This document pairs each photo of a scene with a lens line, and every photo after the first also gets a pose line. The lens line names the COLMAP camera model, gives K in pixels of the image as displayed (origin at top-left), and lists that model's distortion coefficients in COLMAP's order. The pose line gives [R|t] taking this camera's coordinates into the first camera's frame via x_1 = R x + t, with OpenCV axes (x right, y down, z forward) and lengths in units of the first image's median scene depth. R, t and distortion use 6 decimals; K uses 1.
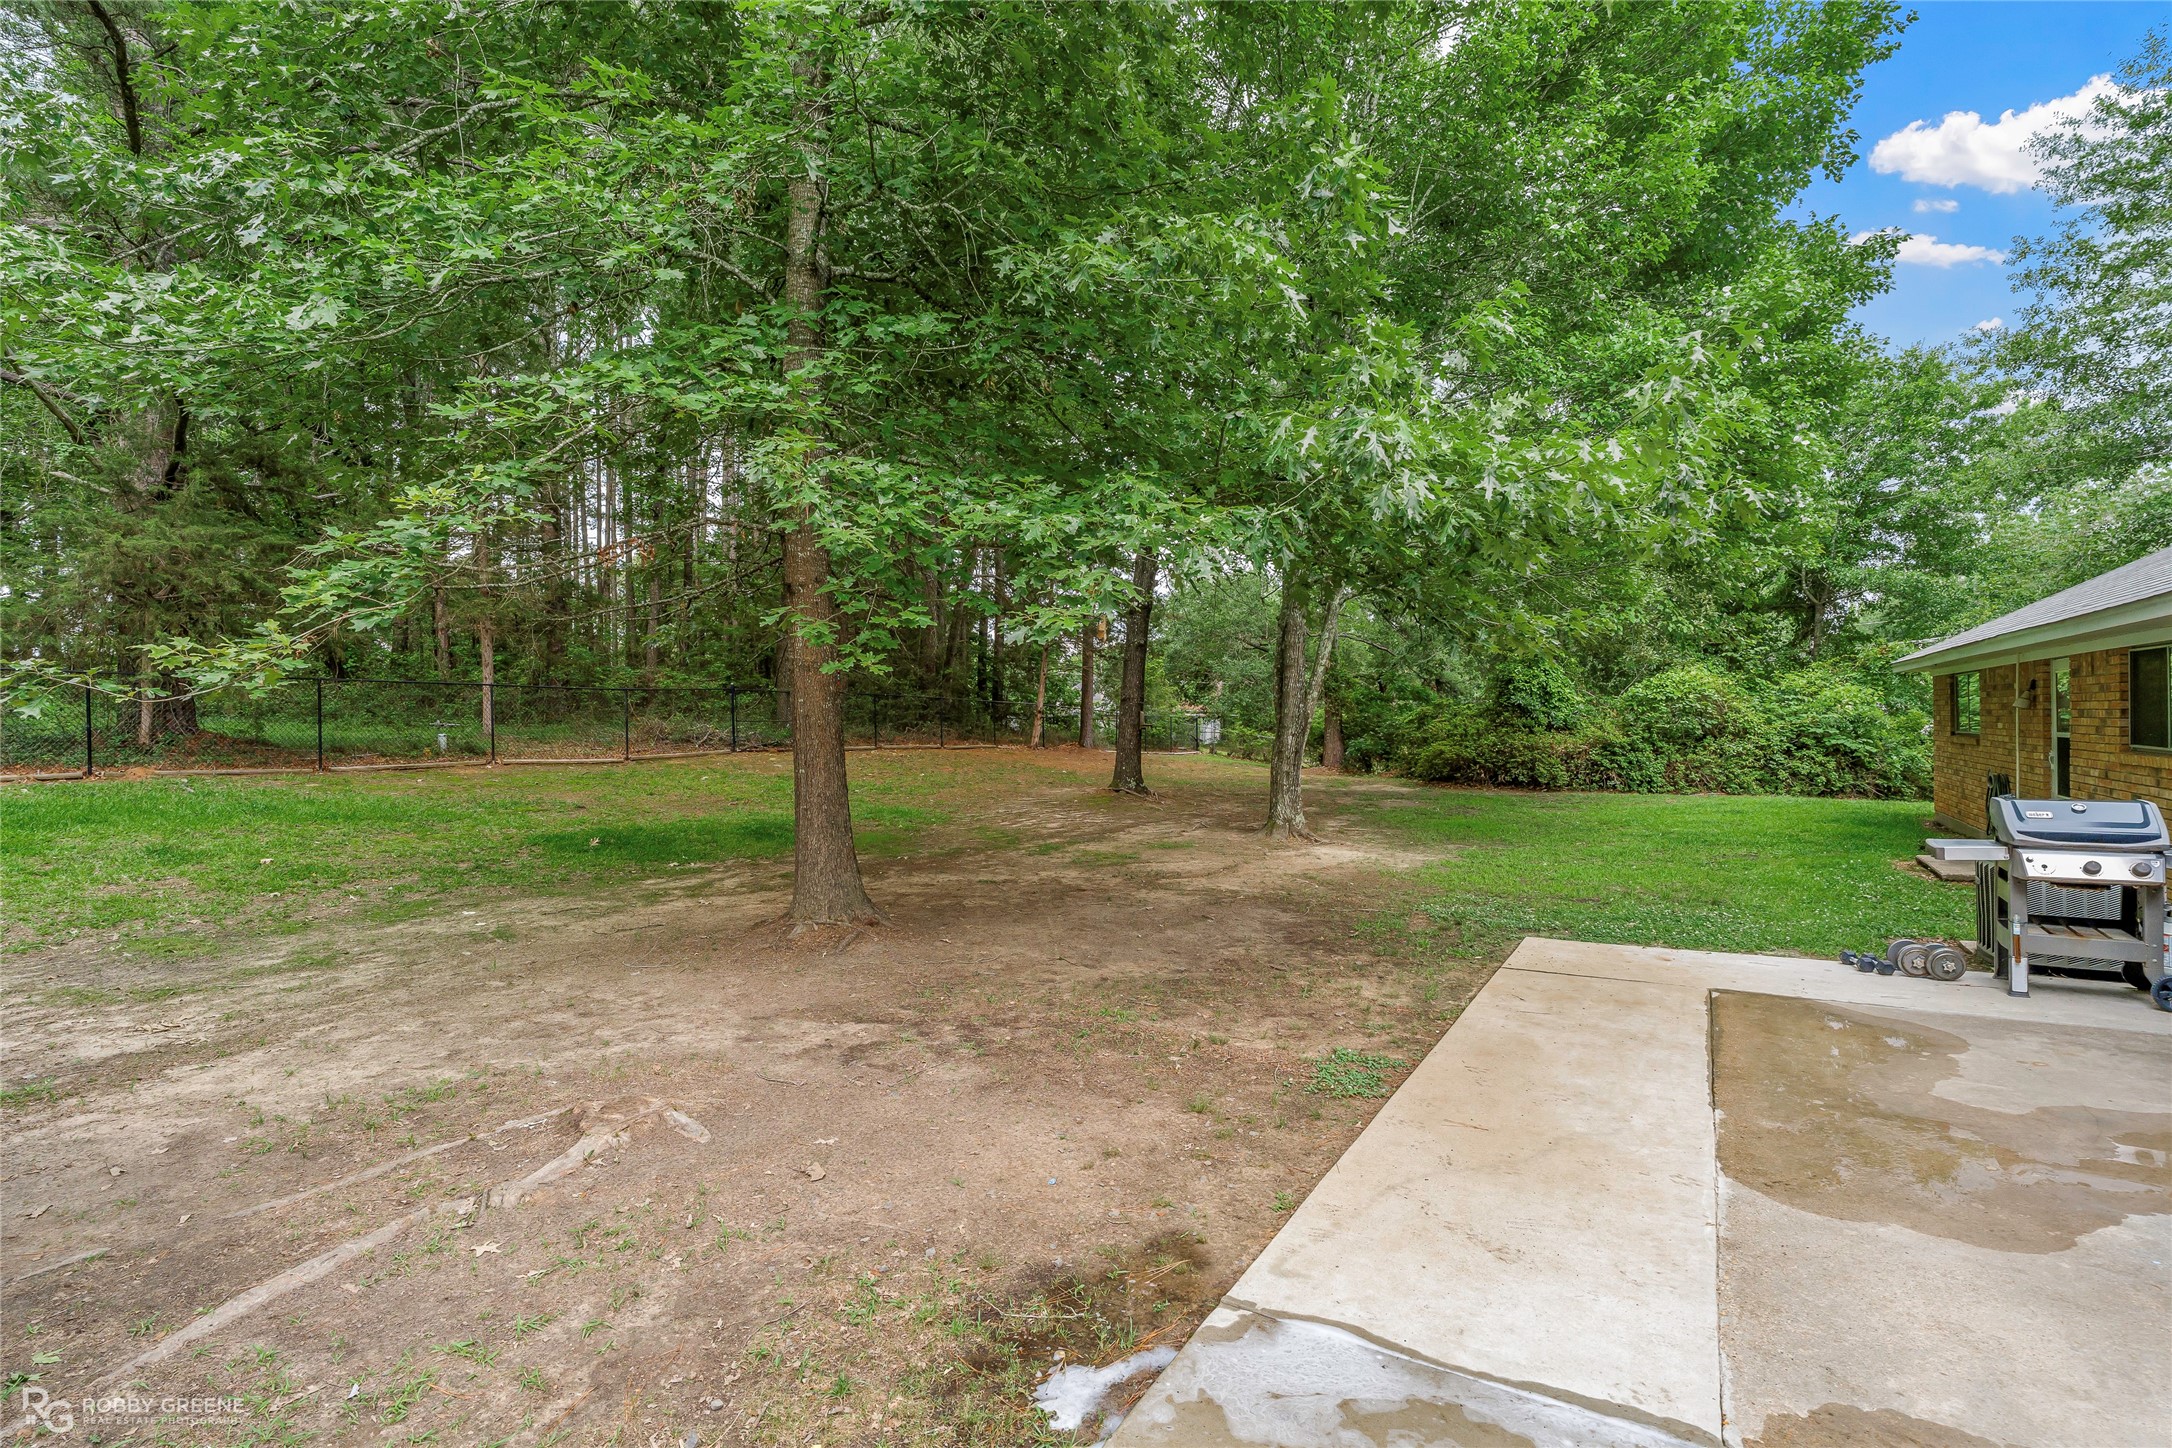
lens RADIAL K [[986.3, 0, 1096.8], [0, 986.3, 726.8], [0, 0, 1]] dist [-0.001946, 0.000222]
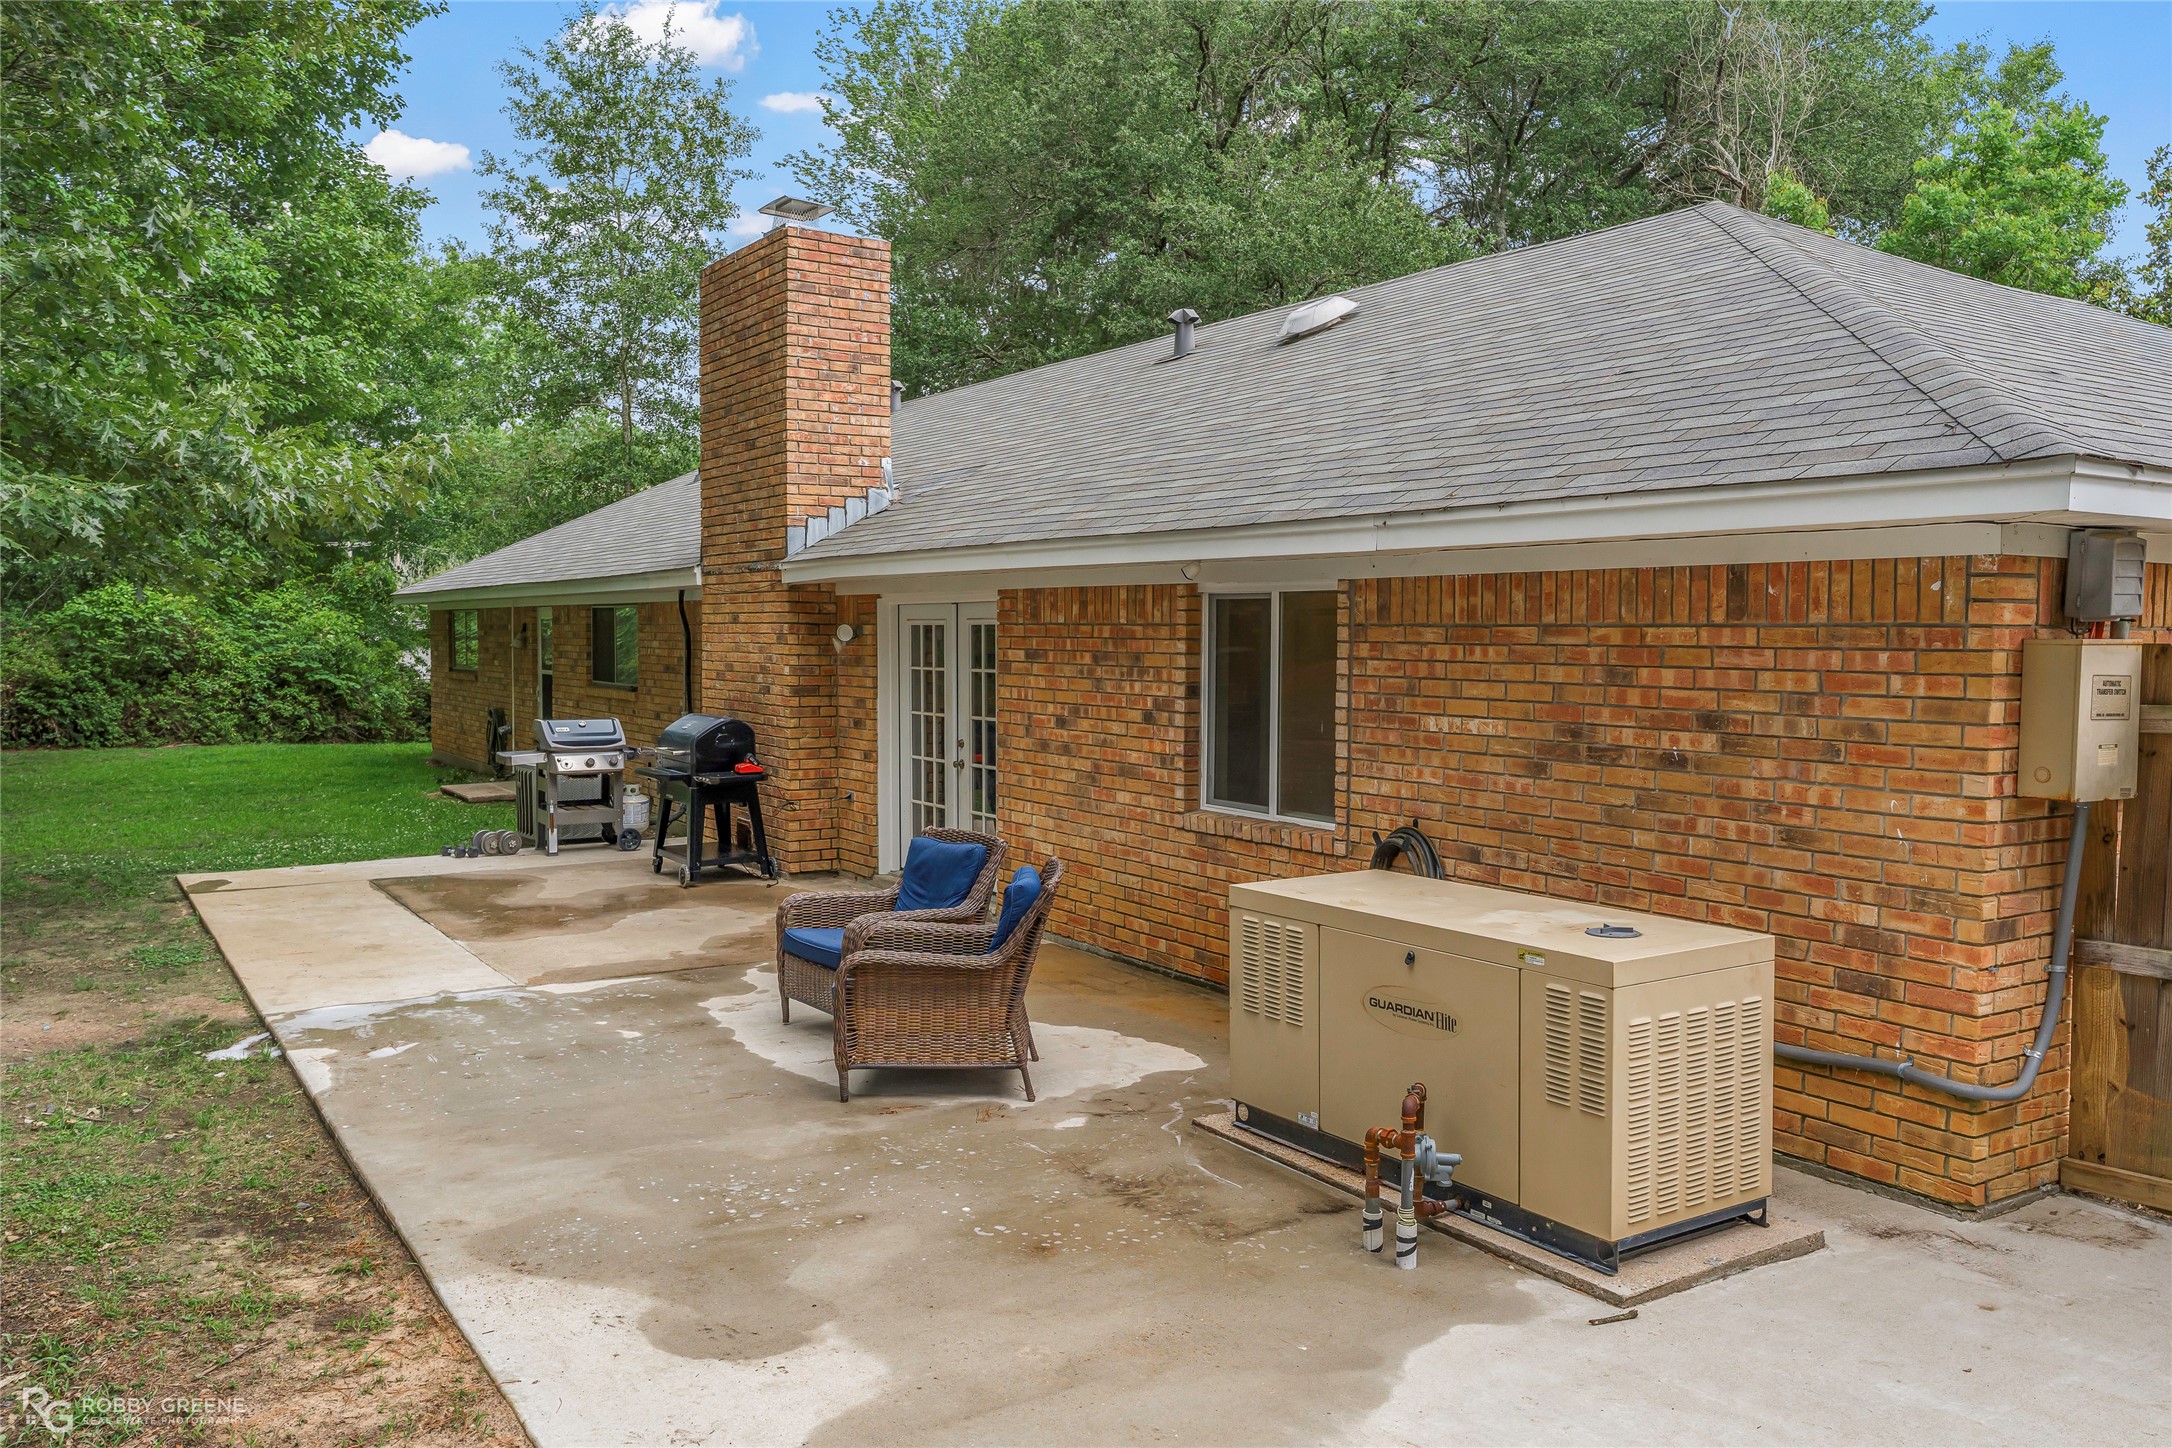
lens RADIAL K [[1671.0, 0, 1091.2], [0, 1671.0, 724.9], [0, 0, 1]] dist [0.005458, 0.004267]
pose [[0.427804, -0.029739, 0.903382, -0.264640], [-0.010465, 0.999229, 0.037849, -0.005462], [-0.903811, -0.025646, 0.427163, -0.214160]]
